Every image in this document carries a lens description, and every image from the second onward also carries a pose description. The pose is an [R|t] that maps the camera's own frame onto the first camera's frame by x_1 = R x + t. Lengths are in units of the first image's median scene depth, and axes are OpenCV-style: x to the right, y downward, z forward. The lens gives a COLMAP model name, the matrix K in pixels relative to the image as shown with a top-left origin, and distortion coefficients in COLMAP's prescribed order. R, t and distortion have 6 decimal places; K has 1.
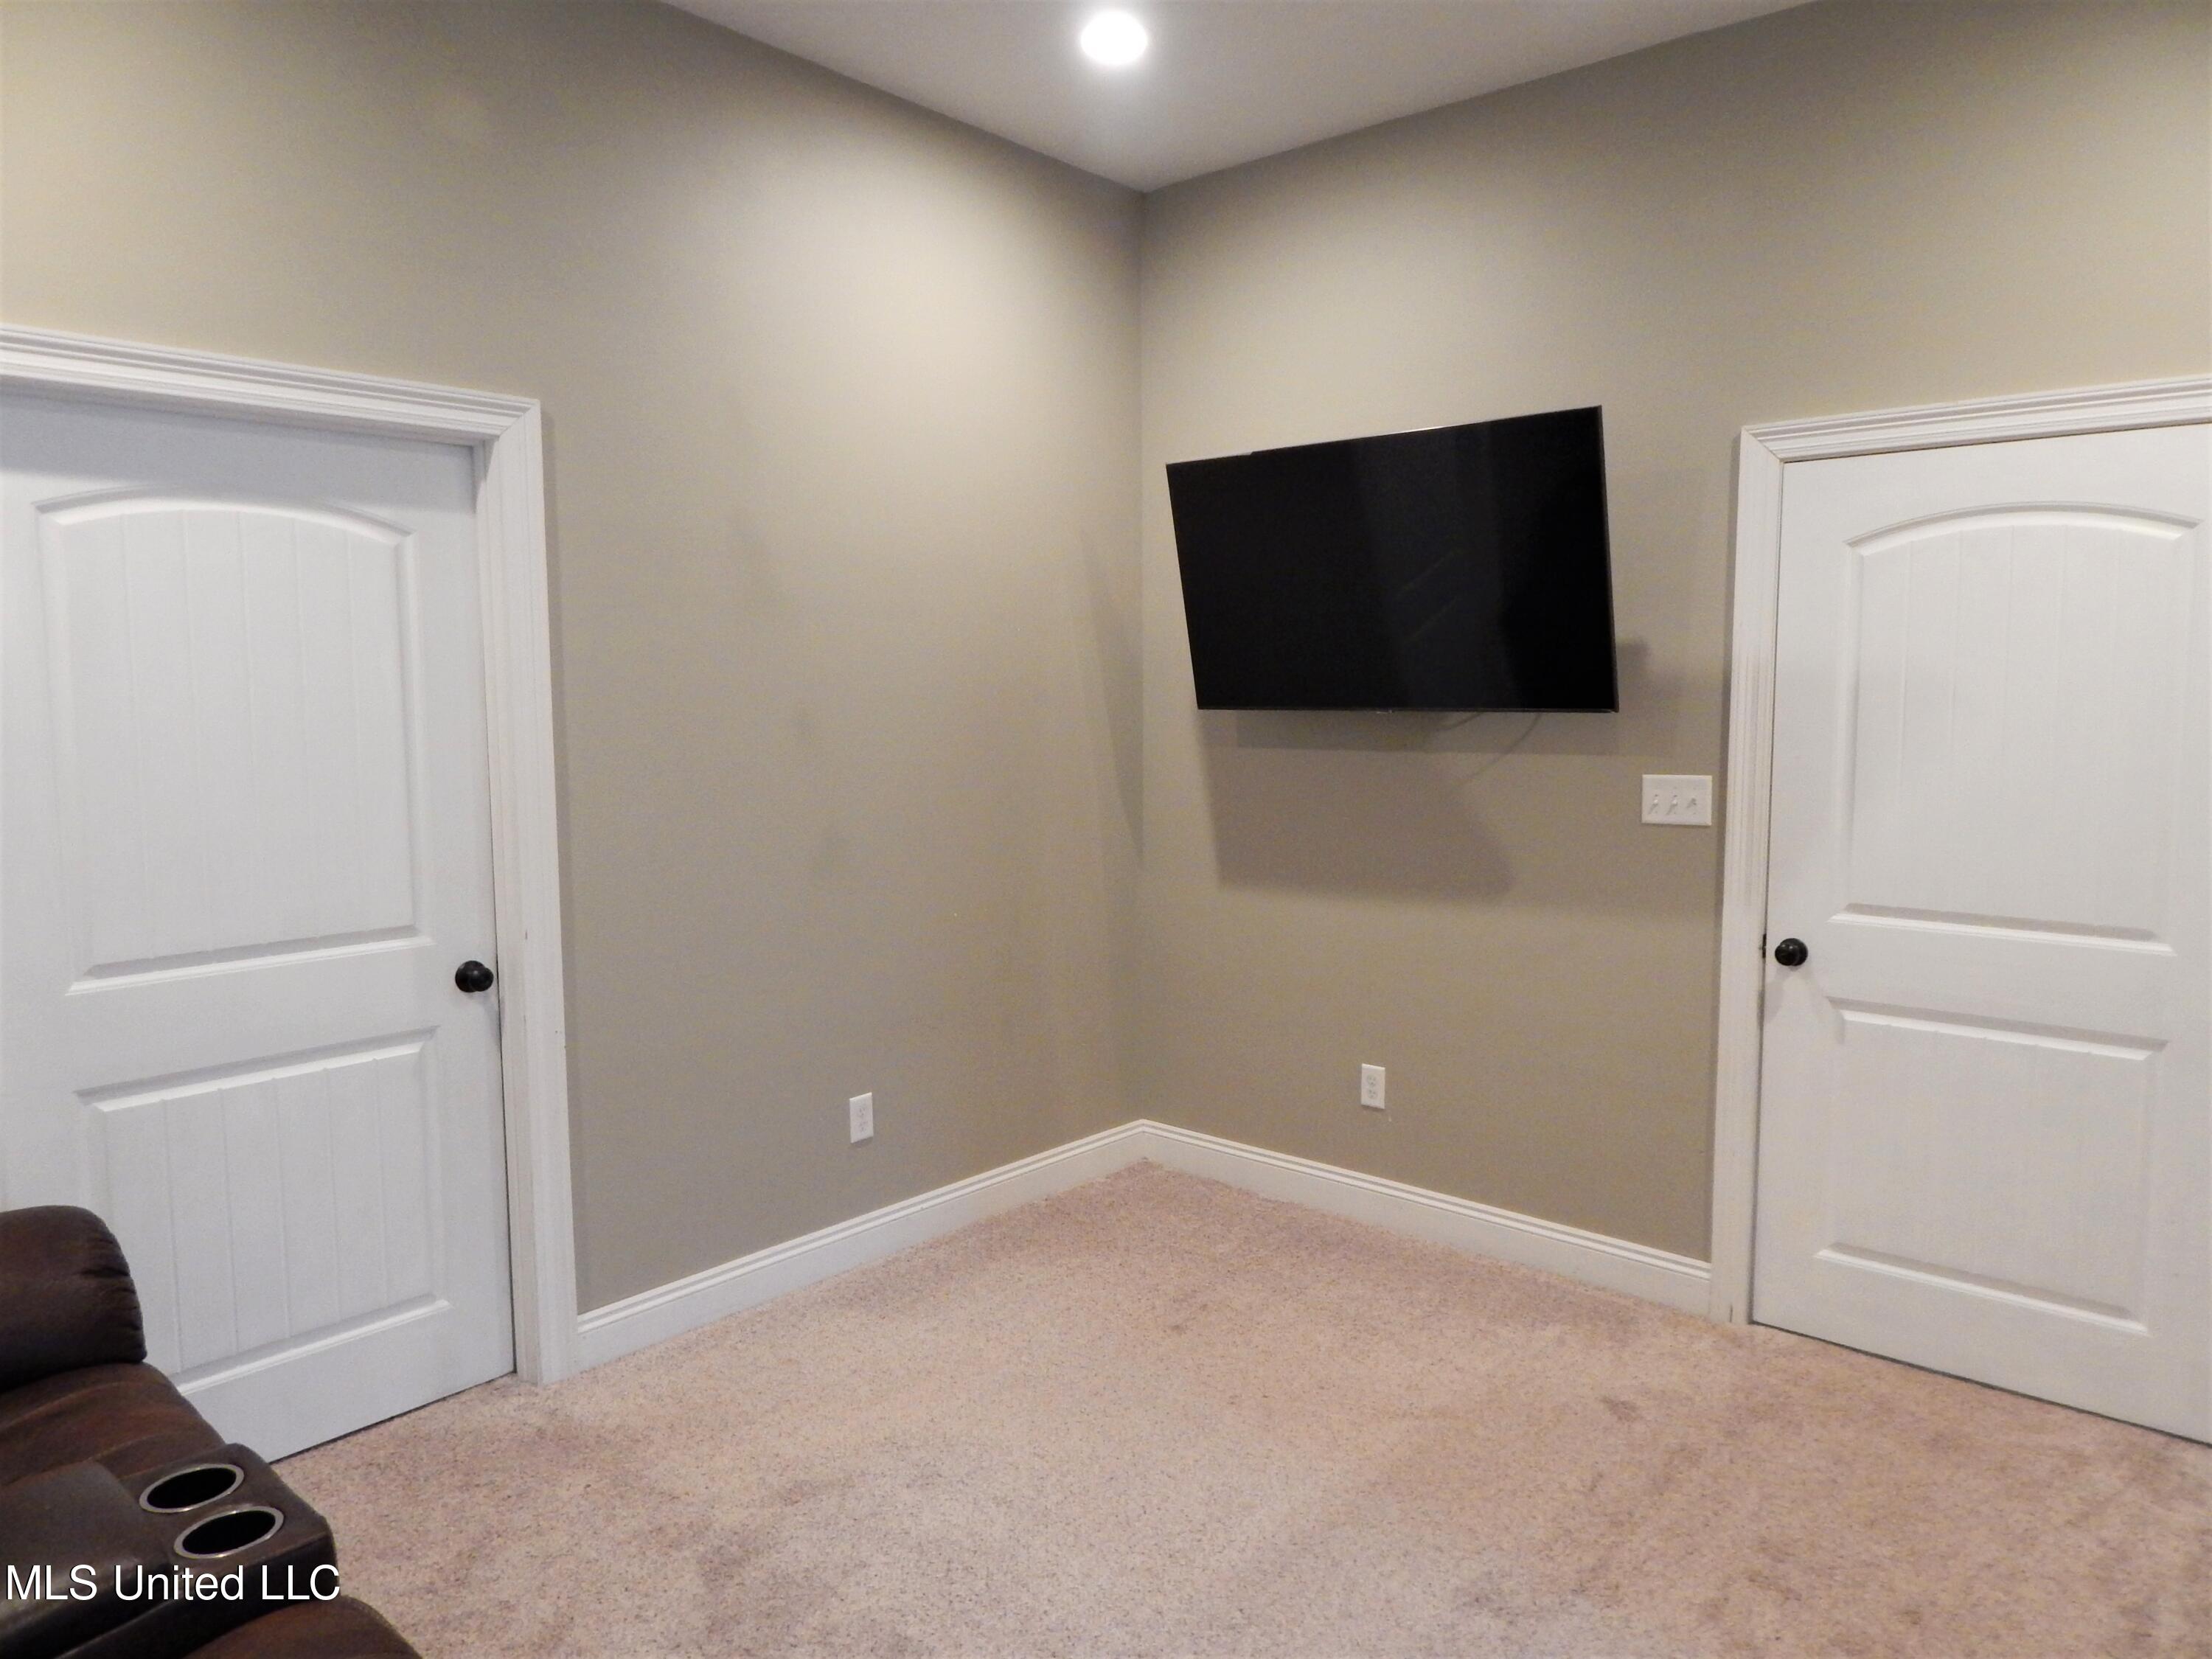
lens RADIAL K [[1463.9, 0, 1103.7], [0, 1463.9, 831.9], [0, 0, 1]] dist [0.015786, -0.011819]
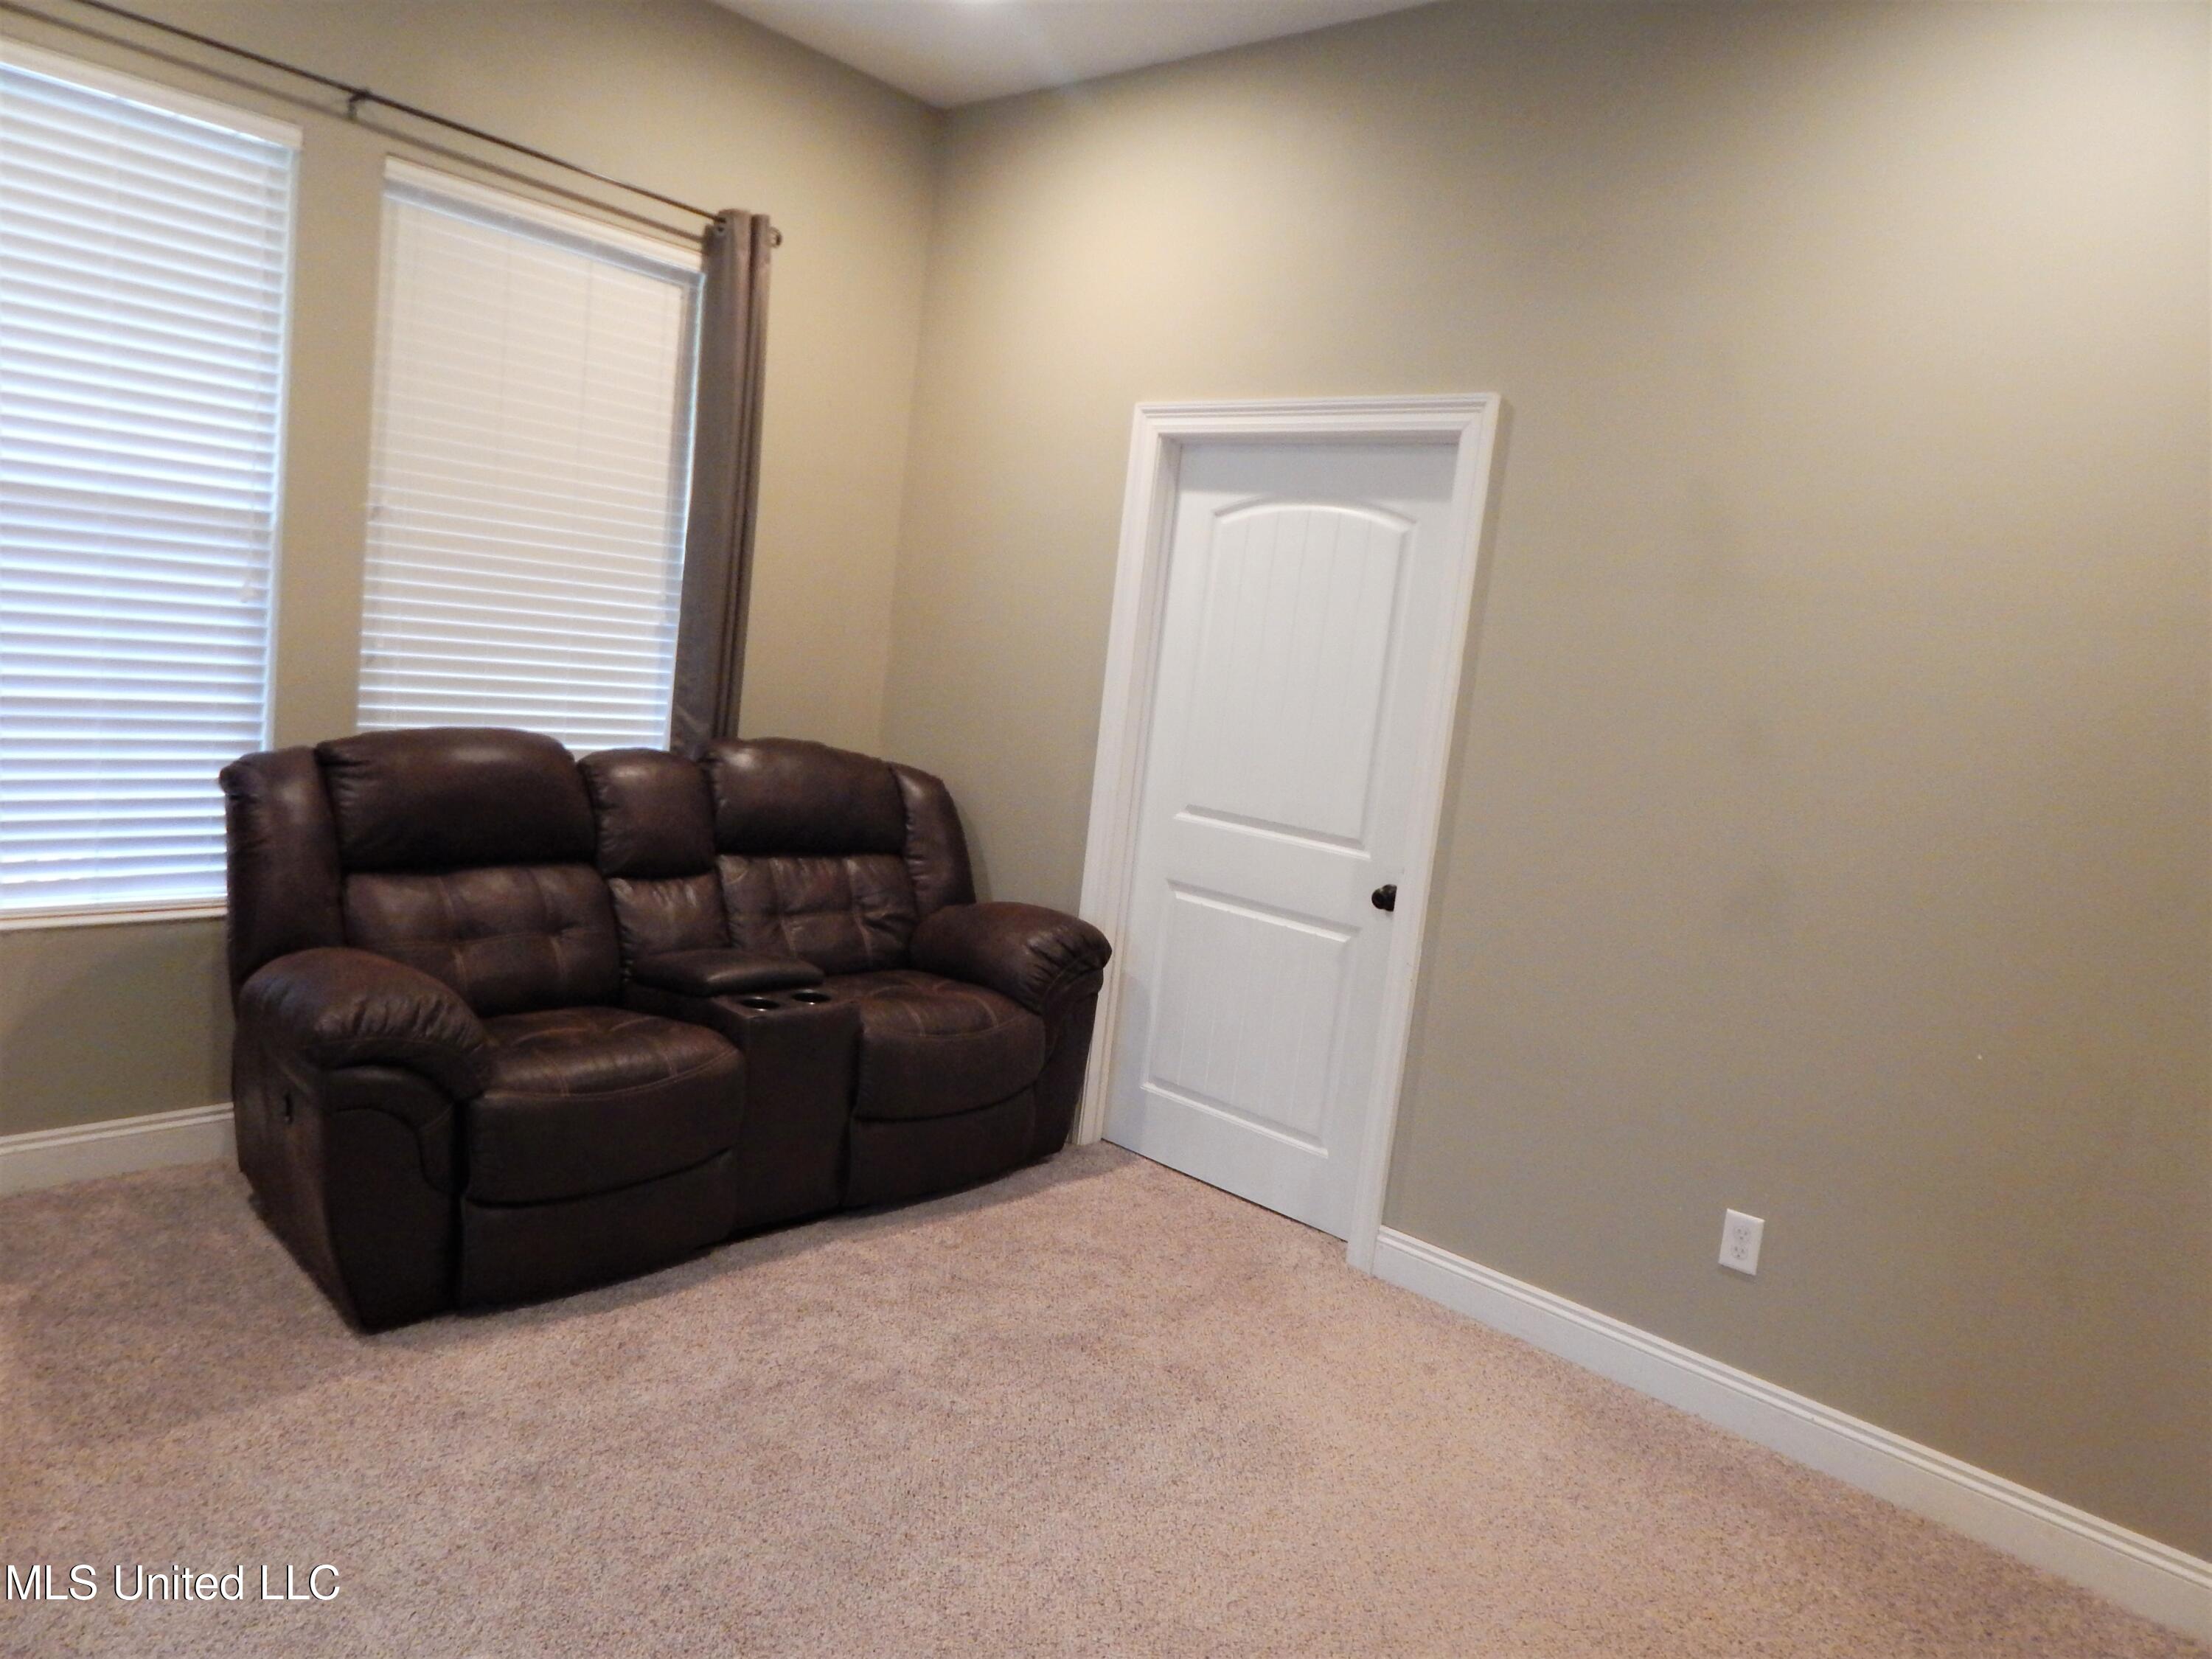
lens RADIAL K [[1463.9, 0, 1104.2], [0, 1463.9, 824.7], [0, 0, 1]] dist [0.015786, -0.011819]
pose [[-0.006021, 0.134738, -0.990863, 0.742248], [-0.217228, 0.967042, 0.132819, -0.065397], [0.976102, 0.216043, 0.023446, 0.760001]]
